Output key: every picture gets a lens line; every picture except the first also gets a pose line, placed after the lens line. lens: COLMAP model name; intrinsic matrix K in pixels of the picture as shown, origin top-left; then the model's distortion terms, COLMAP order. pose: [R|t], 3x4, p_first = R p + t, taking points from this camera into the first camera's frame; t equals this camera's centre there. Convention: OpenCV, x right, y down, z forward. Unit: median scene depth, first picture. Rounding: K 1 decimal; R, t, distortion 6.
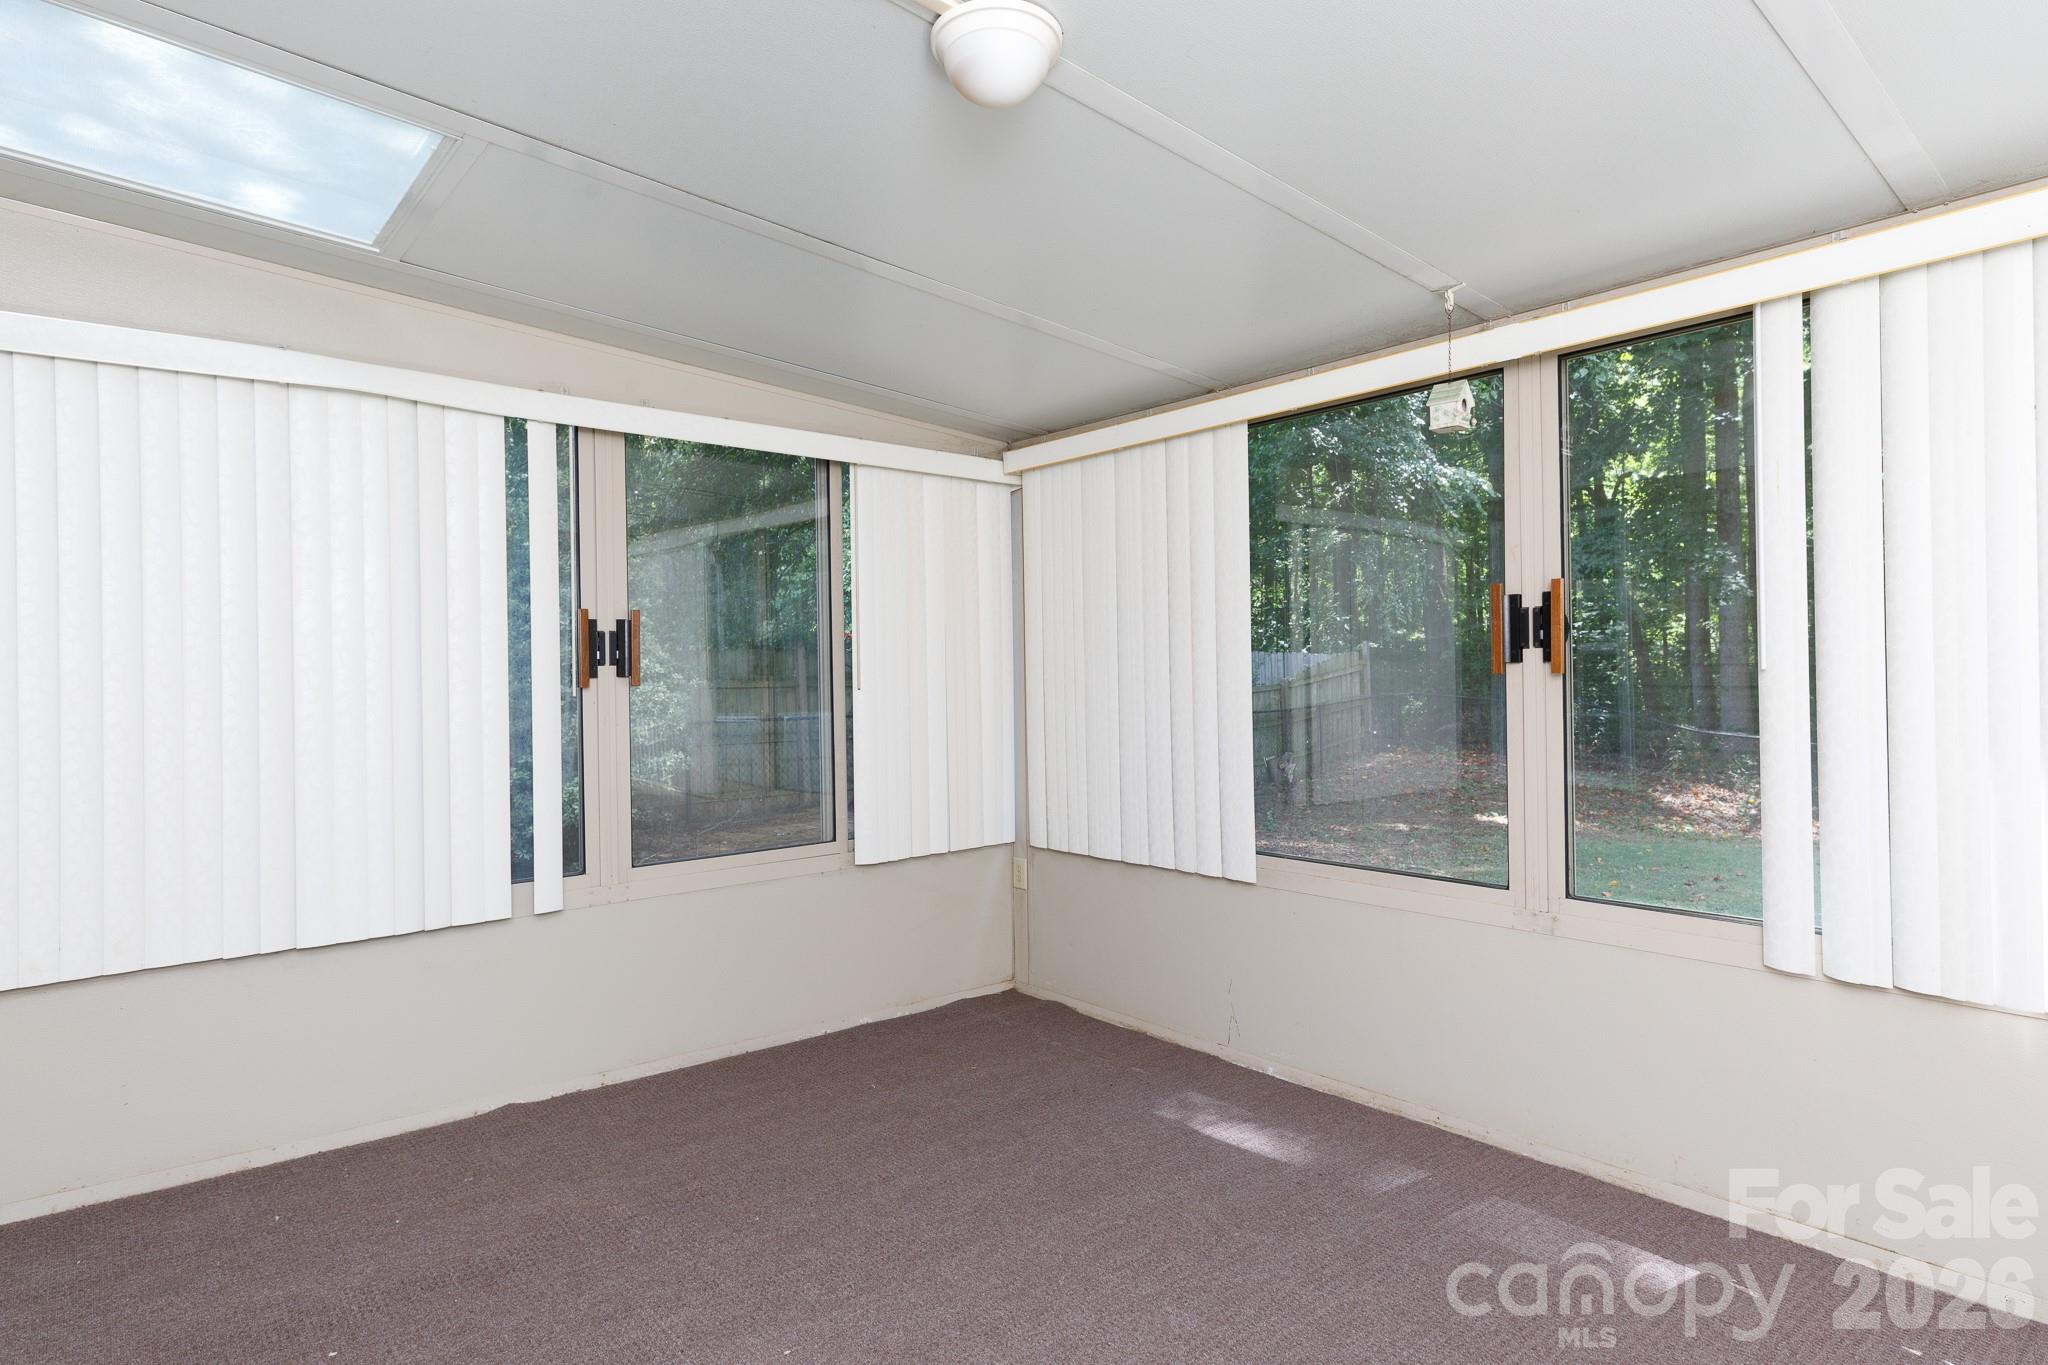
lens RADIAL K [[1116.6, 0, 1024.0], [0, 1116.6, 682.5], [0, 0, 1]] dist [0.001917, 0.000061]
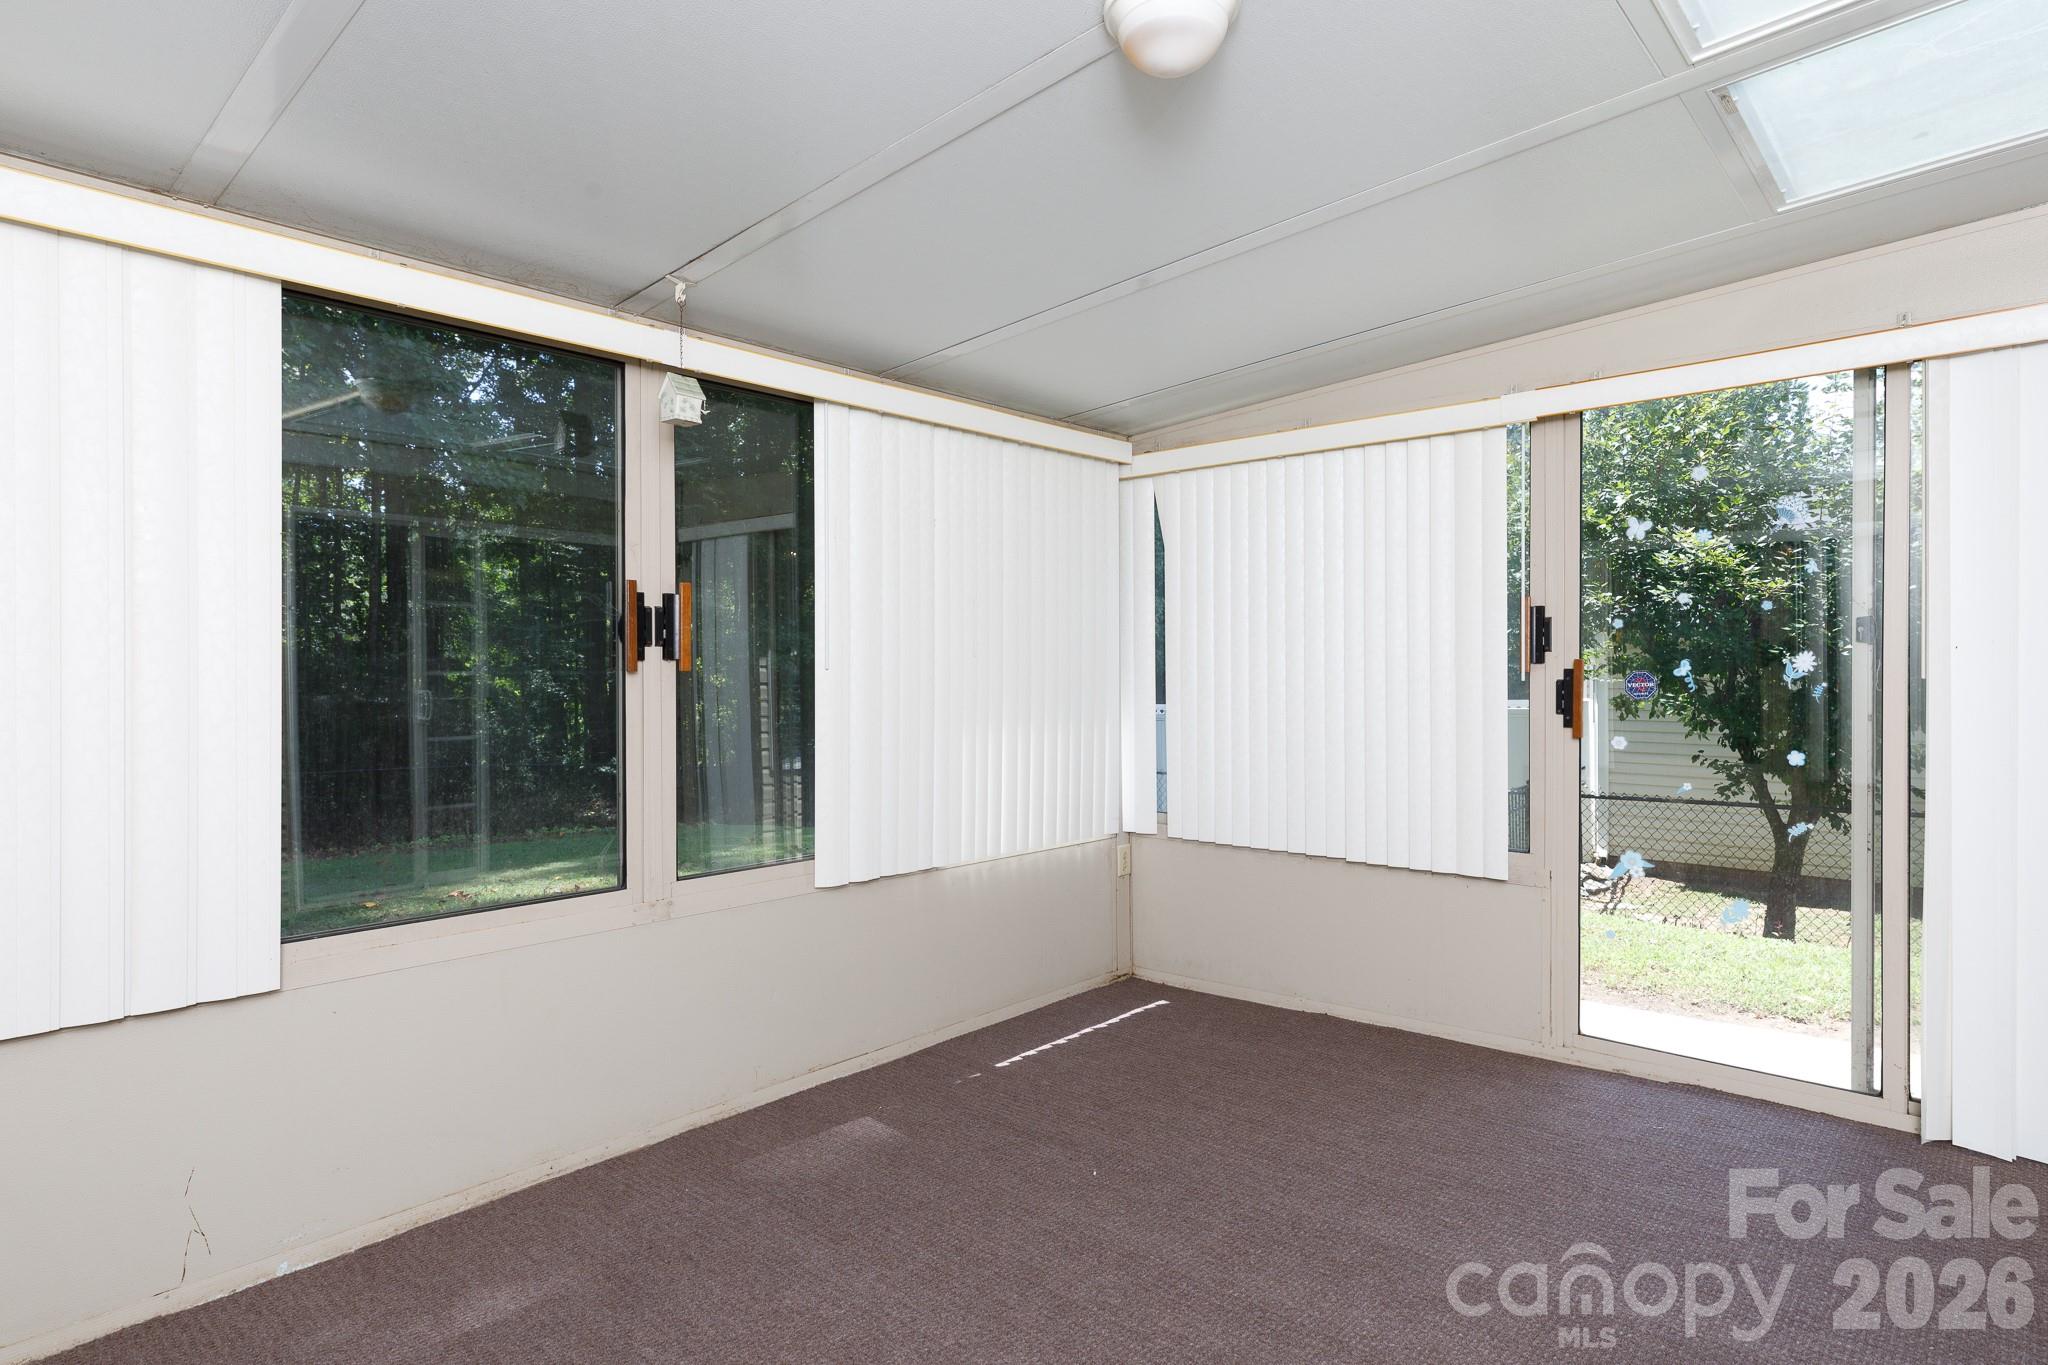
lens RADIAL K [[1116.6, 0, 1024.0], [0, 1116.6, 682.5], [0, 0, 1]] dist [0.001917, 0.000061]
pose [[-0.130208, -0.005211, 0.991473, -0.604605], [0.009875, 0.999930, 0.006552, -0.000766], [-0.991438, 0.010644, -0.130147, 0.789797]]
